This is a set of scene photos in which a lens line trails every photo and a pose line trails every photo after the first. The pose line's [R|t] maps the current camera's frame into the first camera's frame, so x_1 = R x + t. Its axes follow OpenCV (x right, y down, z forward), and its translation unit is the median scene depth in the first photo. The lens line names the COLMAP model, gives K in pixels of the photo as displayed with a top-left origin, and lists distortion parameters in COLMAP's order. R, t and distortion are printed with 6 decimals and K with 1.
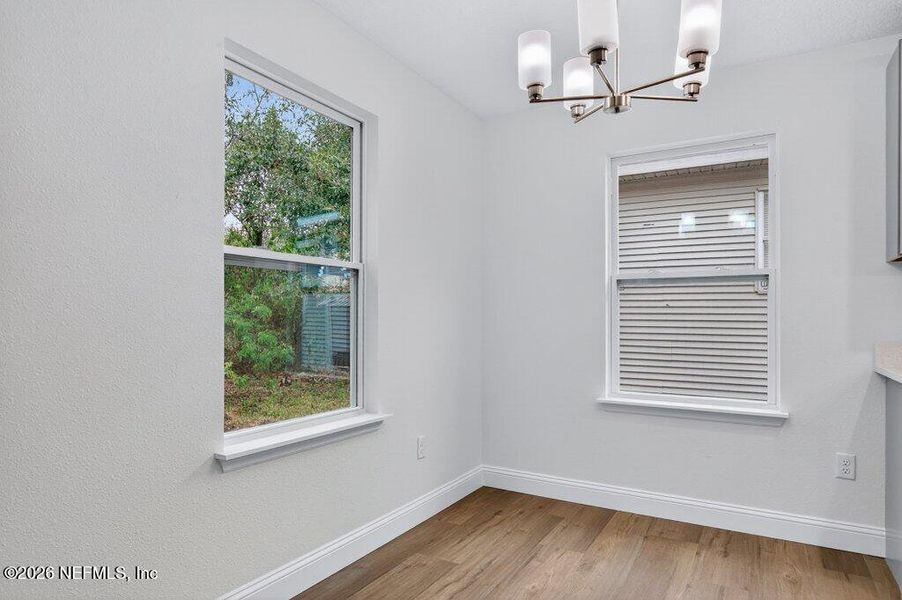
lens RADIAL K [[543.3, 0, 448.5], [0, 543.3, 315.9], [0, 0, 1]] dist [0.001890, -0.000092]
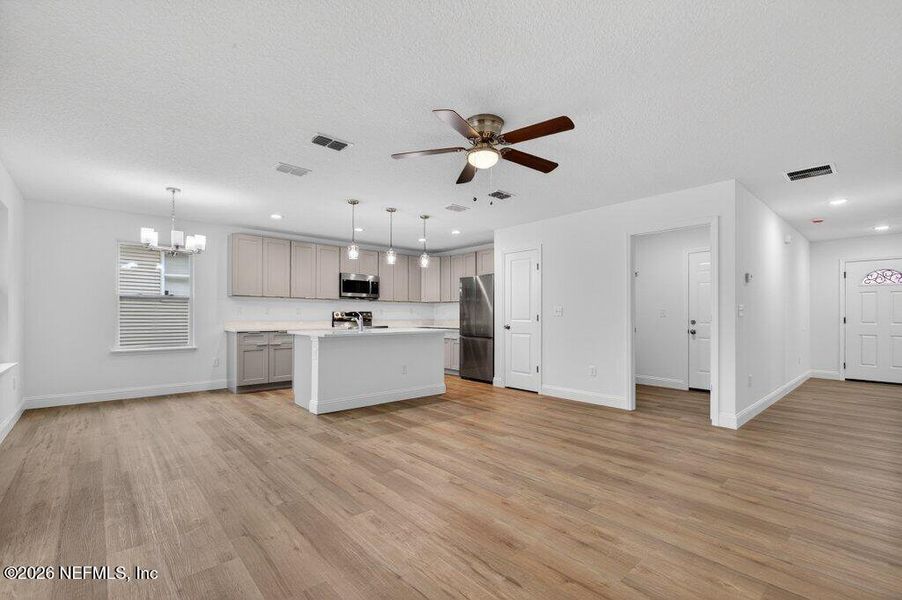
lens RADIAL K [[402.4, 0, 445.8], [0, 402.4, 315.3], [0, 0, 1]] dist [0.003210, 0.000005]
pose [[0.320241, -0.005550, 0.947320, -0.953021], [-0.002938, 0.999972, 0.006852, -0.006459], [-0.947331, -0.004978, 0.320216, -0.908008]]
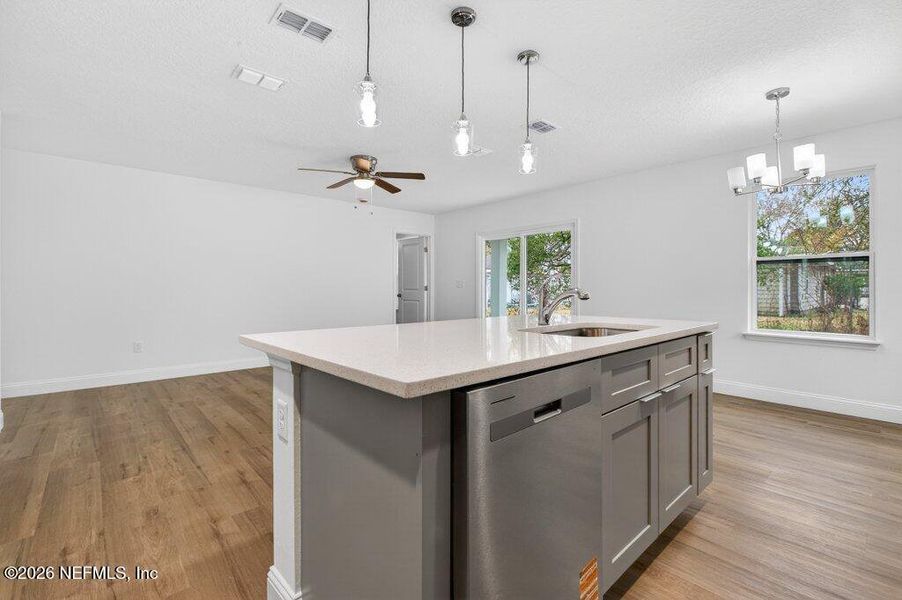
lens RADIAL K [[402.4, 0, 445.8], [0, 402.4, 315.3], [0, 0, 1]] dist [0.003210, 0.000005]
pose [[-0.316665, 0.052572, -0.947080, 1.399364], [0.001578, 0.998491, 0.054898, 0.019161], [0.948536, 0.015889, -0.316270, 0.131223]]
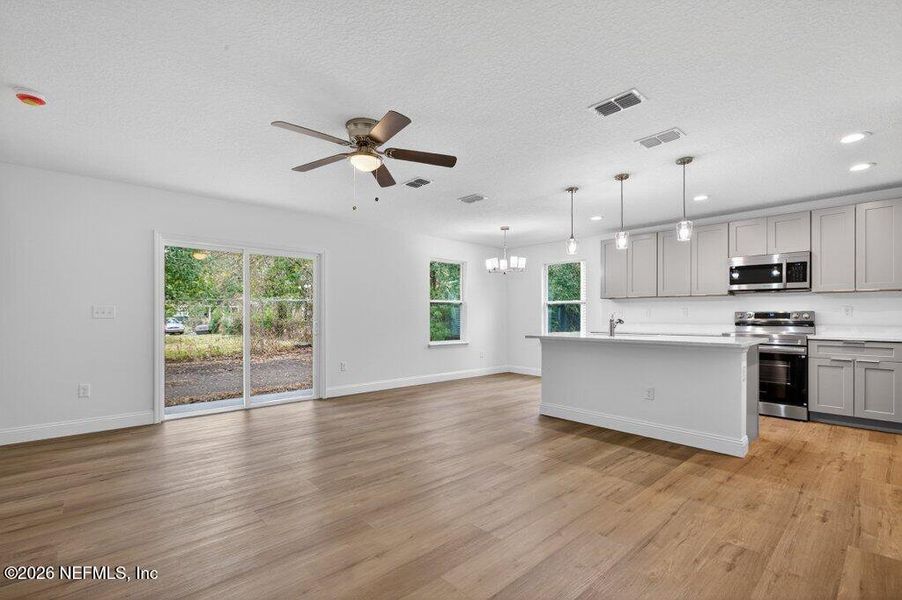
lens RADIAL K [[402.4, 0, 445.8], [0, 402.4, 315.3], [0, 0, 1]] dist [0.003210, 0.000005]
pose [[0.952435, -0.009627, -0.304589, 0.550567], [0.010414, 0.999945, 0.000957, -0.010194], [0.304563, -0.004083, 0.952484, -1.604201]]
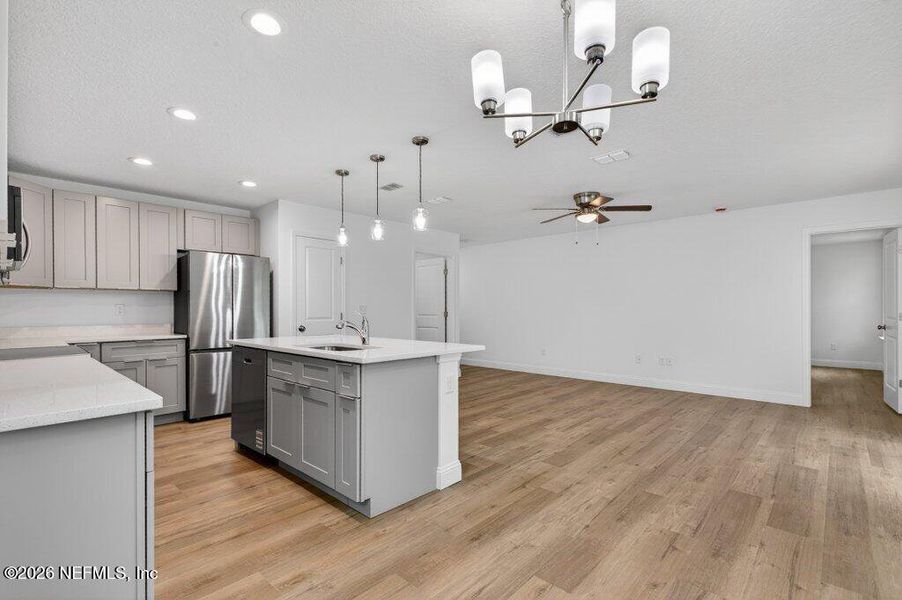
lens RADIAL K [[411.7, 0, 450.5], [0, 411.7, 311.4], [0, 0, 1]] dist [0.003647, 0.000505]
pose [[-0.975804, -0.007305, 0.218525, 0.214227], [-0.007516, 0.999972, -0.000133, -0.008715], [-0.218518, -0.001772, -0.975831, 1.084177]]
